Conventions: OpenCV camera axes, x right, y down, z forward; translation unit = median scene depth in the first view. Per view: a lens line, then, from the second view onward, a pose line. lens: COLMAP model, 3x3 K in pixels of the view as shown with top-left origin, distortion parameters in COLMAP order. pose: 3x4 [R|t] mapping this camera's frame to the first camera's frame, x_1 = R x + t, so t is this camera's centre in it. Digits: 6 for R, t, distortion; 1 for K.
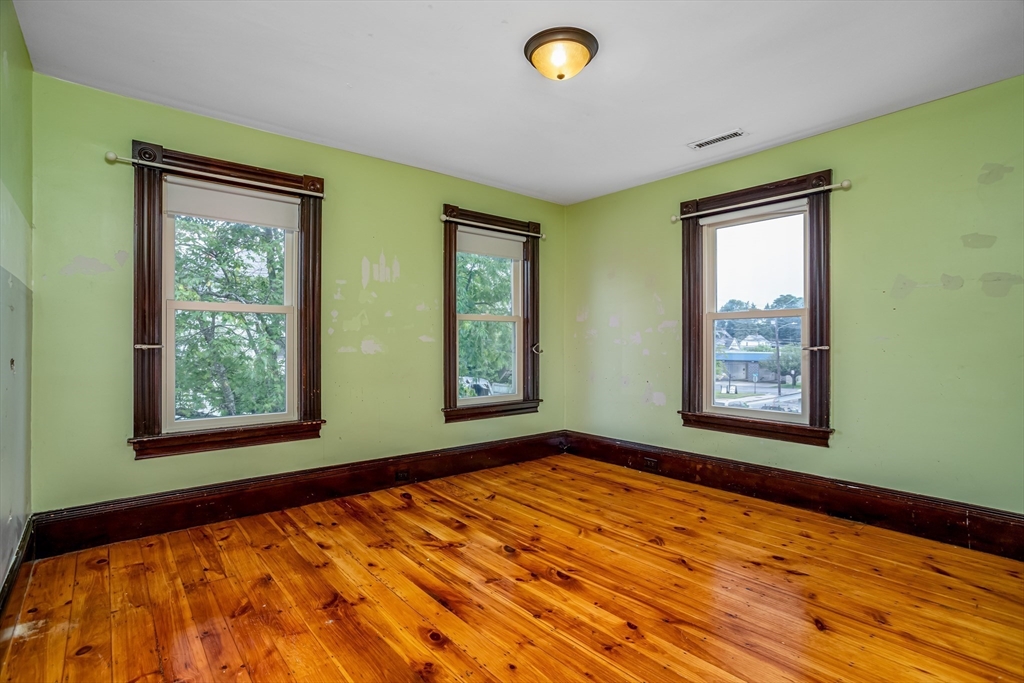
lens RADIAL K [[496.0, 0, 508.7], [0, 496.0, 343.6], [0, 0, 1]] dist [-0.057740, 0.034756]
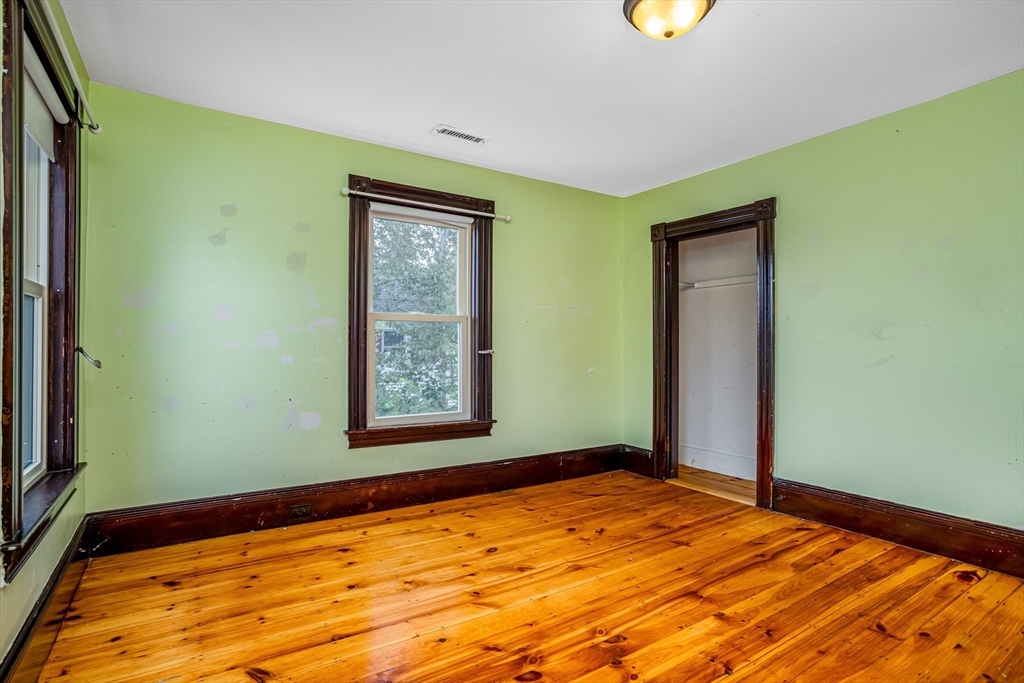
lens RADIAL K [[502.7, 0, 482.1], [0, 502.7, 346.8], [0, 0, 1]] dist [-0.039560, 0.022625]
pose [[0.138955, 0.001924, 0.990297, -0.584516], [-0.002898, 0.999995, -0.001536, -0.000778], [-0.990294, -0.002657, 0.138960, 0.898029]]
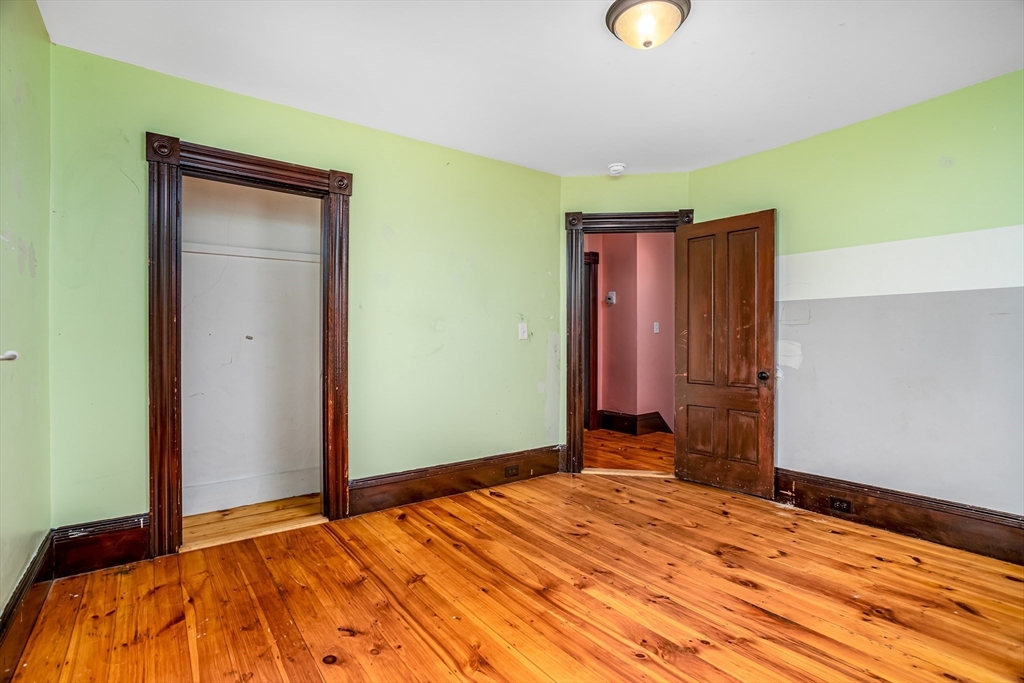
lens RADIAL K [[523.3, 0, 518.6], [0, 523.3, 339.8], [0, 0, 1]] dist [-0.067001, 0.042645]
pose [[-0.999617, 0.004588, 0.027301, 0.234966], [0.004633, 0.999988, 0.001576, -0.000808], [-0.027293, 0.001702, -0.999626, 1.456951]]
